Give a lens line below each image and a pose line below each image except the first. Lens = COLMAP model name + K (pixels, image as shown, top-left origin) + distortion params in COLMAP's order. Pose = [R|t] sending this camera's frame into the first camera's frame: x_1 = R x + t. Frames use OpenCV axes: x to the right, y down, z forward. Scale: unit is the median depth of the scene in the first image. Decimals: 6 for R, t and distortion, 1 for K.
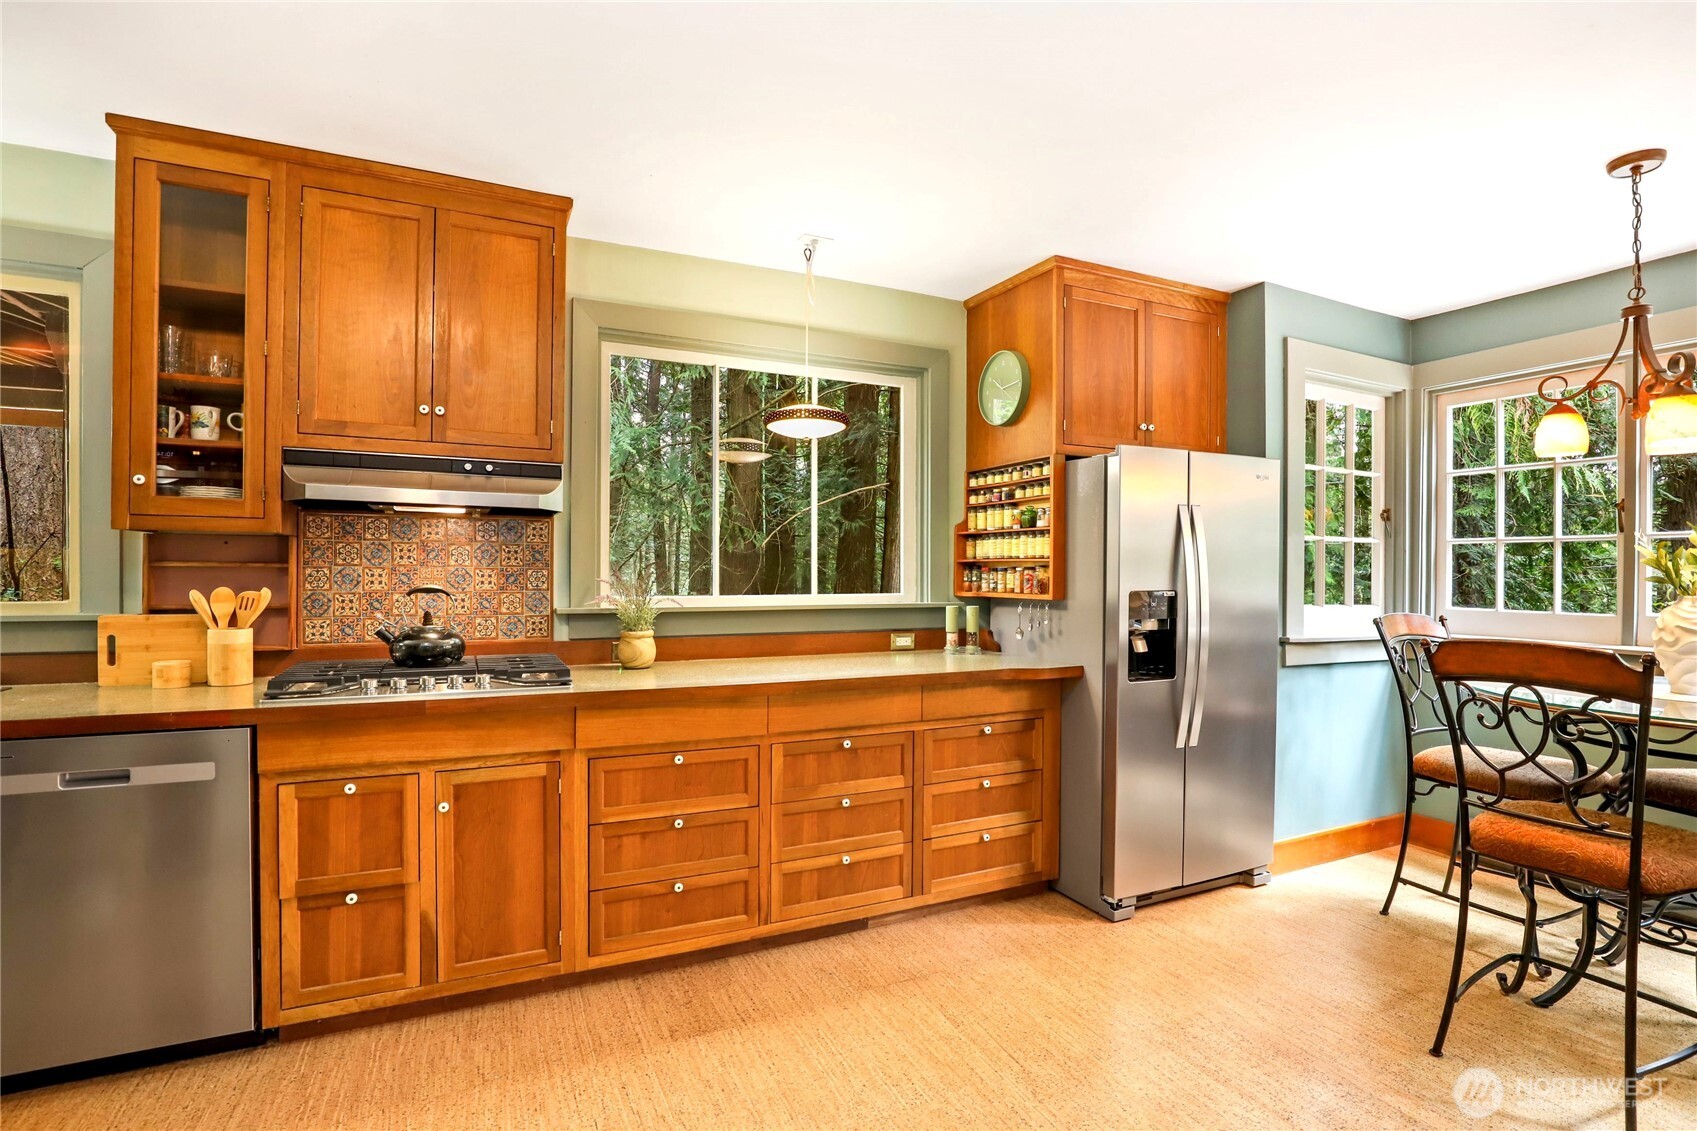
lens RADIAL K [[823.7, 0, 848.1], [0, 823.7, 570.8], [0, 0, 1]] dist [0.000175, 0.000023]
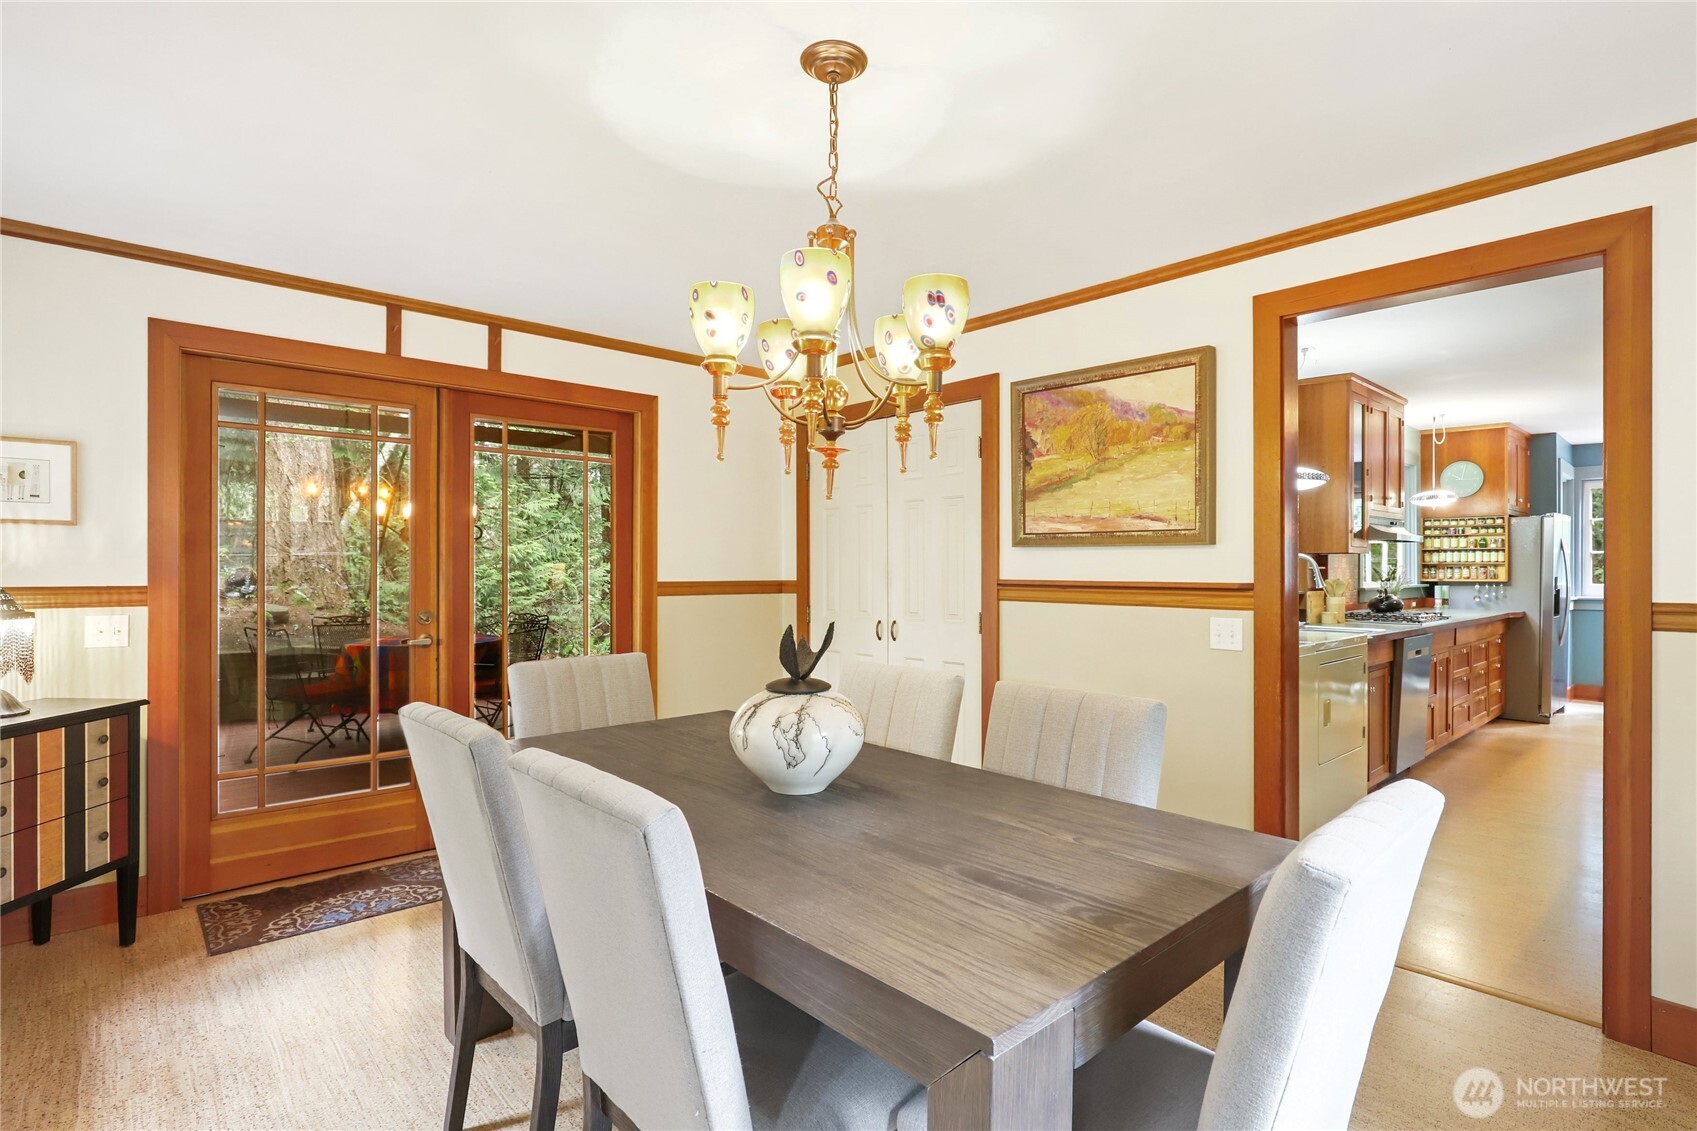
lens RADIAL K [[823.7, 0, 848.6], [0, 823.7, 563.4], [0, 0, 1]] dist [0.000175, 0.000023]
pose [[0.957734, -0.003690, 0.287632, -1.897023], [0.004547, 0.999987, -0.002311, -0.014817], [-0.287620, 0.003521, 0.957738, -0.537198]]
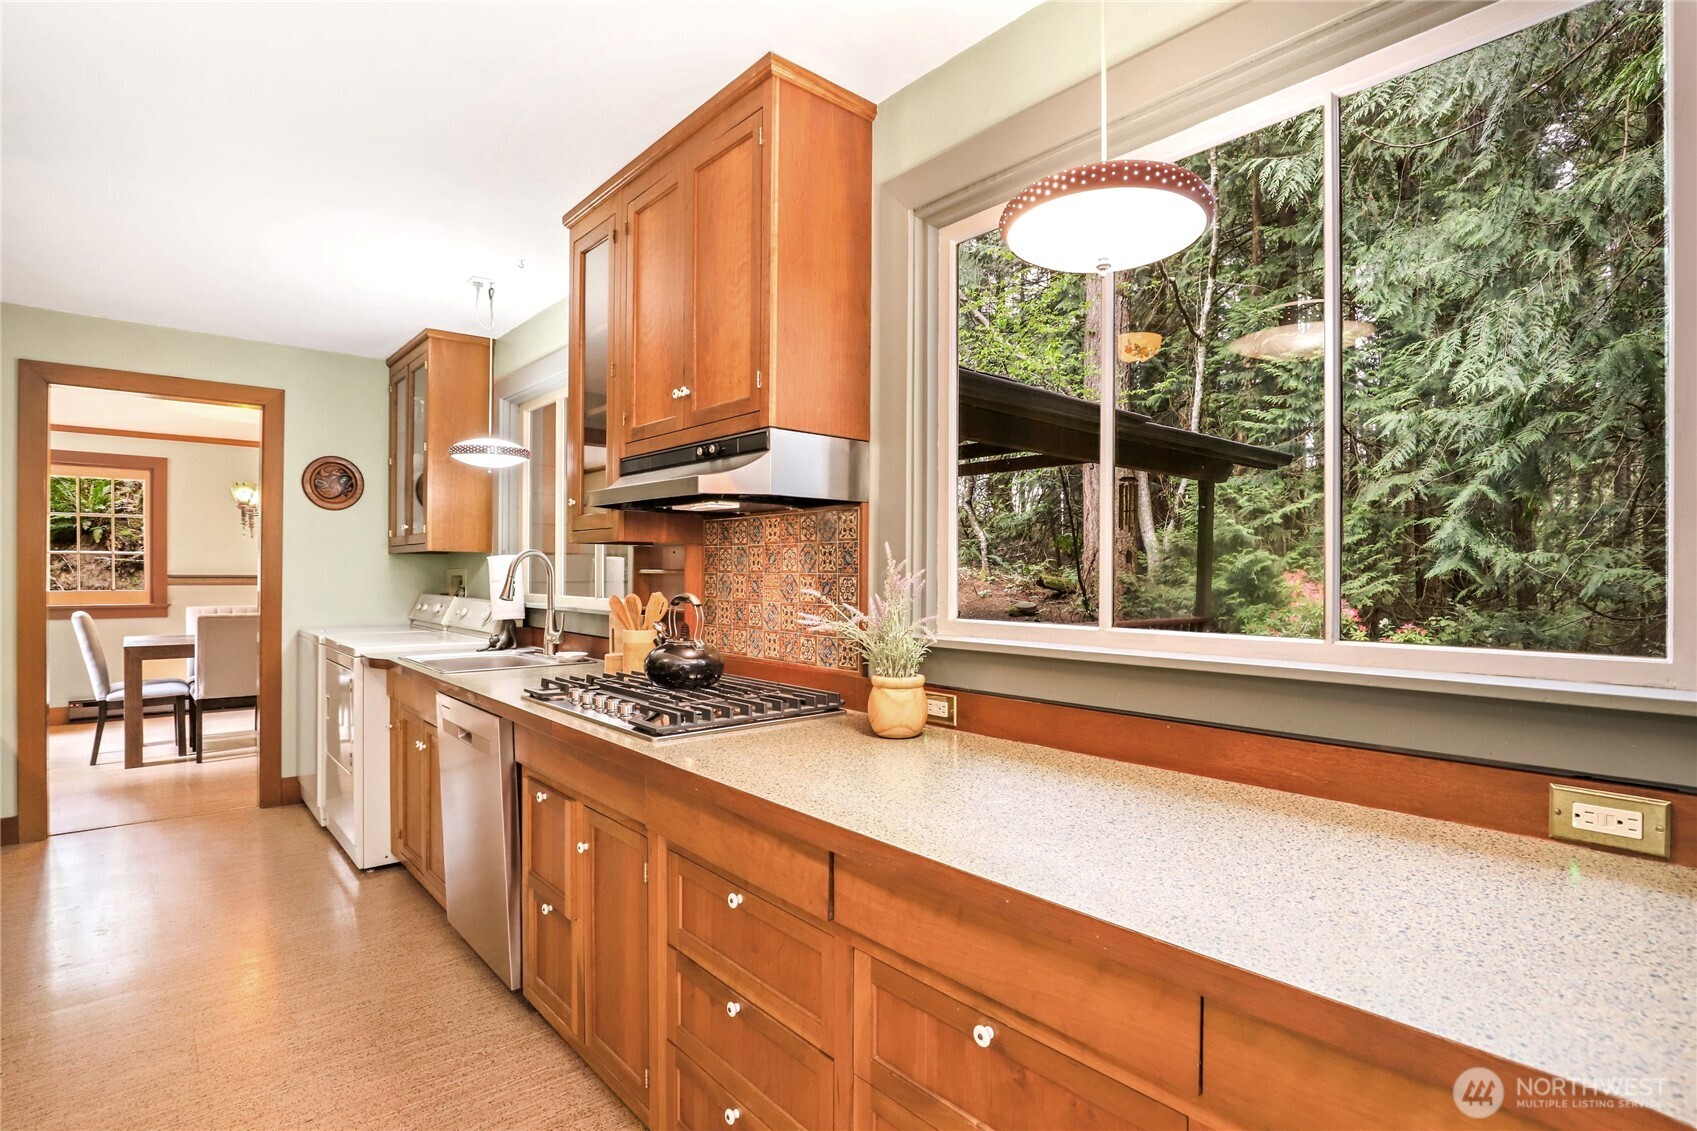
lens RADIAL K [[823.7, 0, 849.0], [0, 823.7, 568.8], [0, 0, 1]] dist [0.000175, 0.000023]
pose [[0.261429, -0.014846, -0.965109, 0.296540], [-0.006286, 0.999834, -0.017083, 0.004236], [0.965202, 0.010533, 0.261292, 0.723556]]
